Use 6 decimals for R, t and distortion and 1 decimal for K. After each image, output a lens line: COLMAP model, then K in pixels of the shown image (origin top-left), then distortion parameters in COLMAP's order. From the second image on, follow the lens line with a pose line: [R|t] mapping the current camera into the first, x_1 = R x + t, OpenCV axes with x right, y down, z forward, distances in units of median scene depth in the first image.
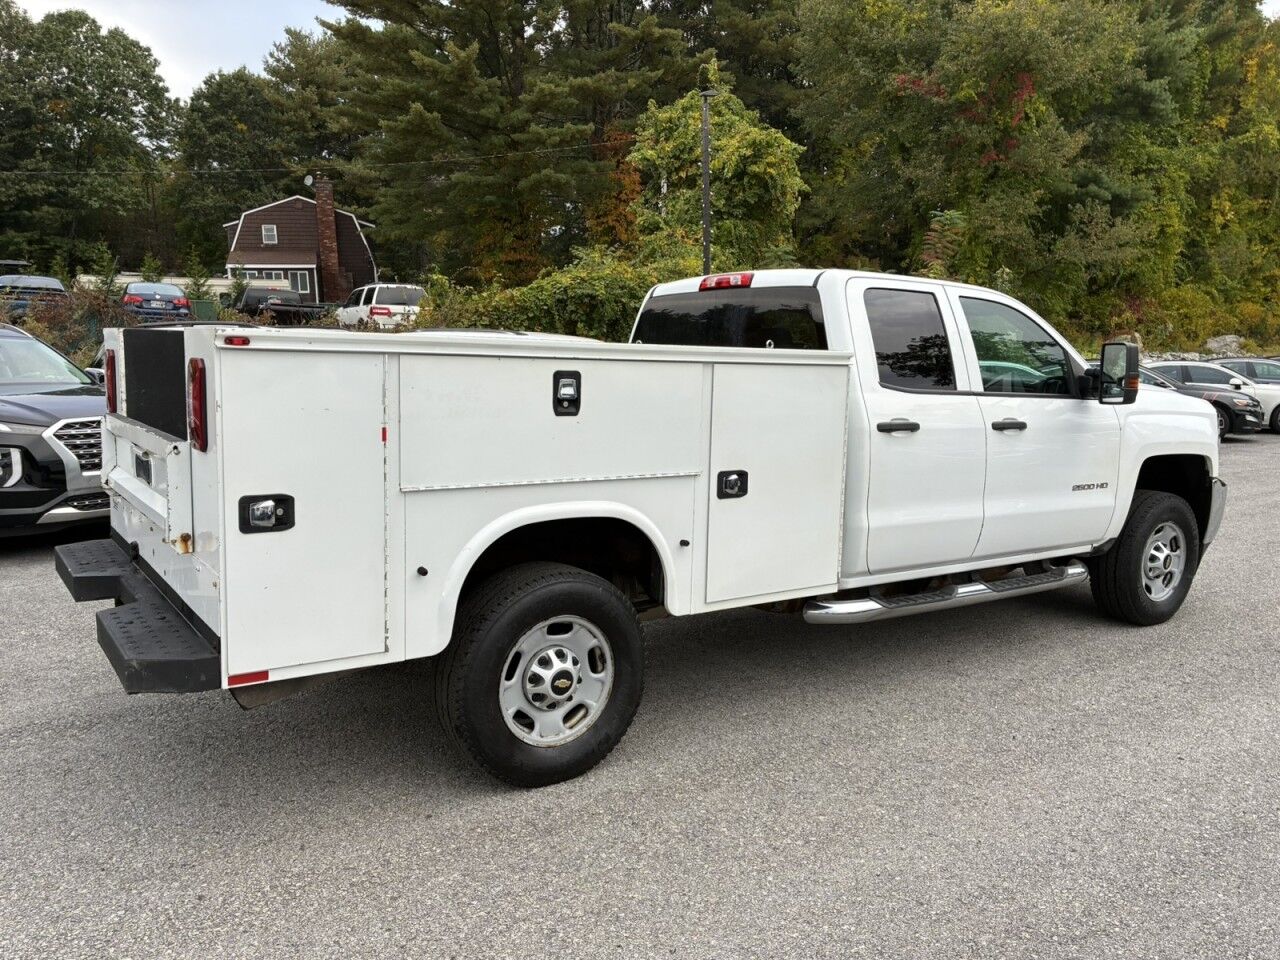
lens RADIAL K [[1061.6, 0, 665.9], [0, 1061.6, 482.1], [0, 0, 1]] dist [0.060737, -0.064379]
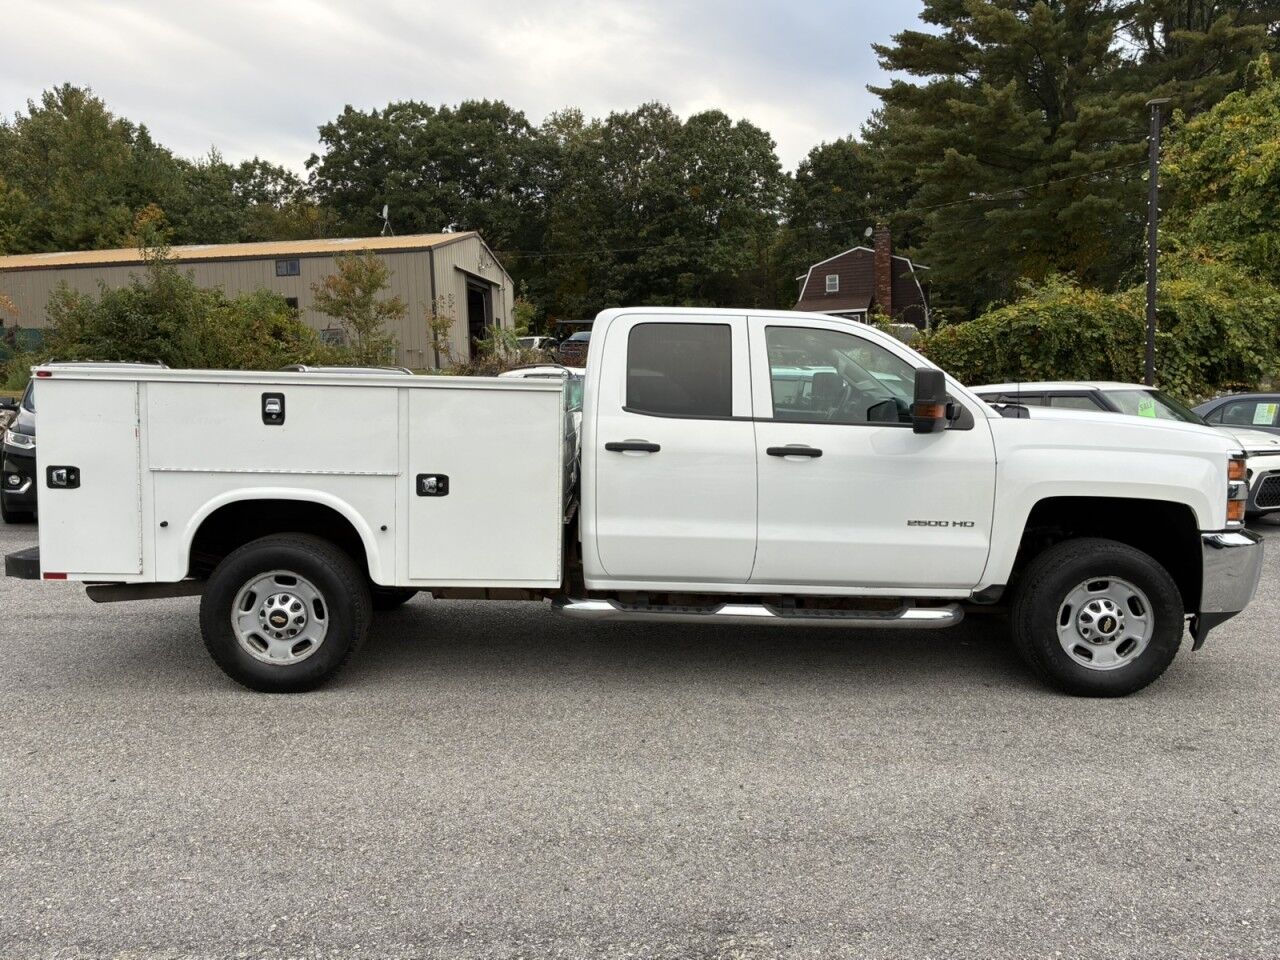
lens RADIAL K [[1044.7, 0, 647.1], [0, 1044.7, 472.1], [0, 0, 1]] dist [0.054999, -0.063750]
pose [[0.804330, 0.042697, -0.592646, 0.169153], [-0.068019, 0.997474, -0.020452, -0.000894], [0.590276, 0.056762, 0.805203, 0.027401]]
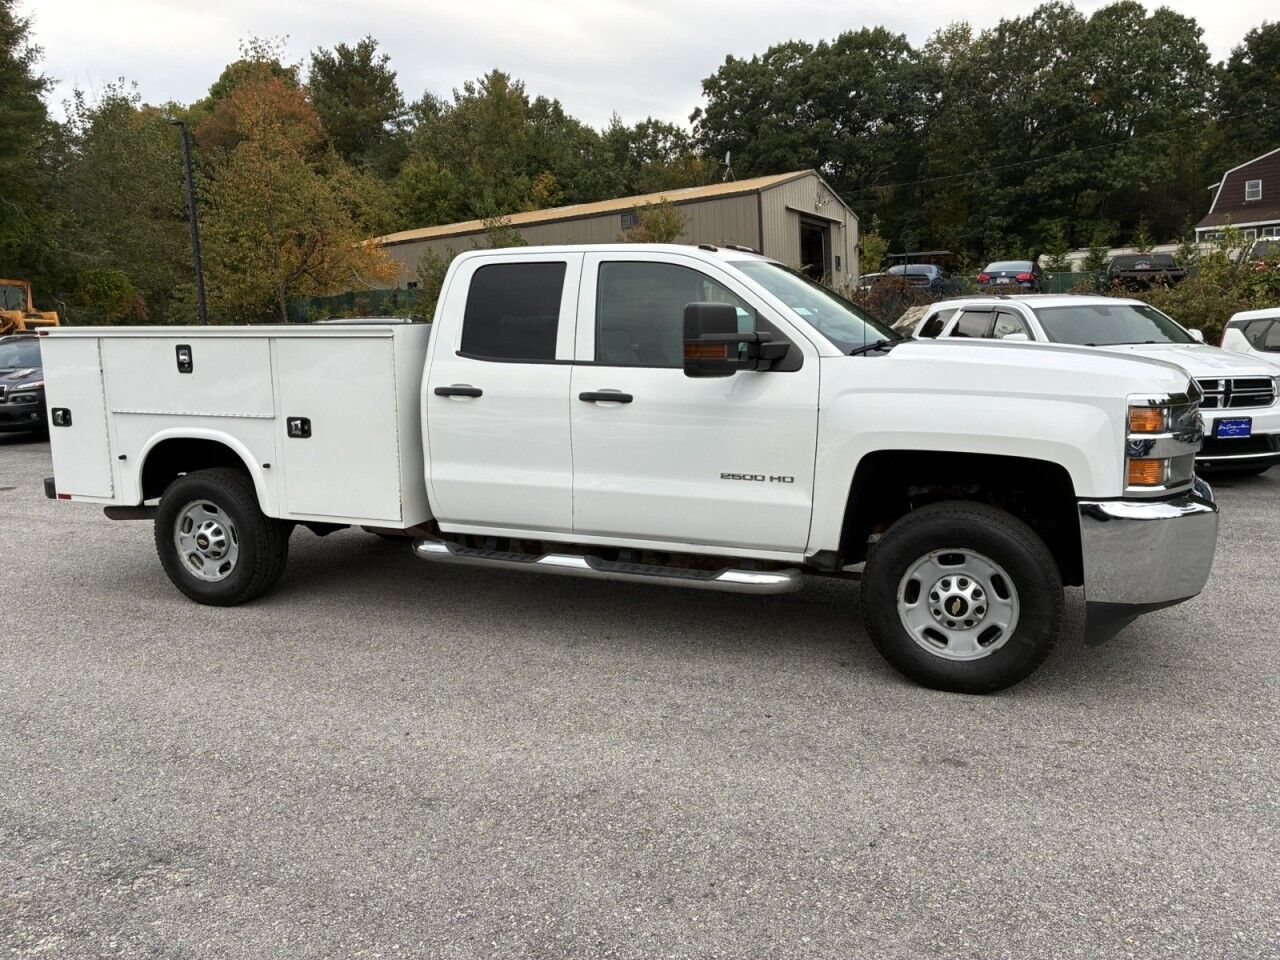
lens RADIAL K [[1025.1, 0, 640.0], [0, 1025.1, 480.0], [0, 0, 1]] dist [0.071800, -0.101892]
pose [[0.485395, 0.103784, -0.868113, 0.241928], [-0.075866, 0.994184, 0.076437, -0.011079], [0.870997, 0.028758, 0.490446, 0.126101]]
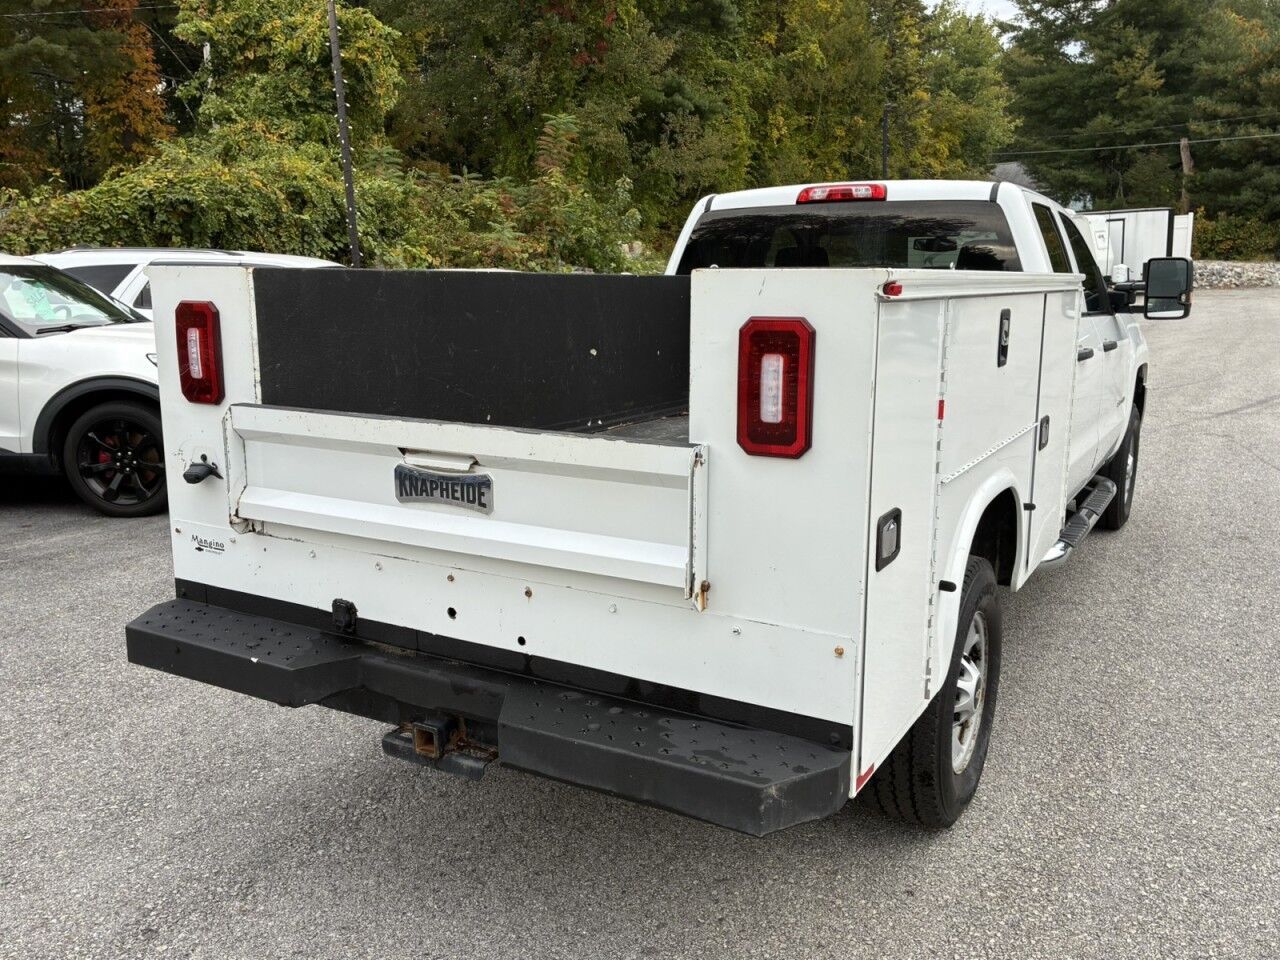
lens RADIAL K [[1104.9, 0, 680.4], [0, 1104.9, 481.7], [0, 0, 1]] dist [0.068343, -0.077983]
pose [[0.895913, -0.104958, 0.431653, -0.096403], [0.073566, 0.993325, 0.088842, -0.009698], [-0.438096, -0.047840, 0.897654, 0.050167]]
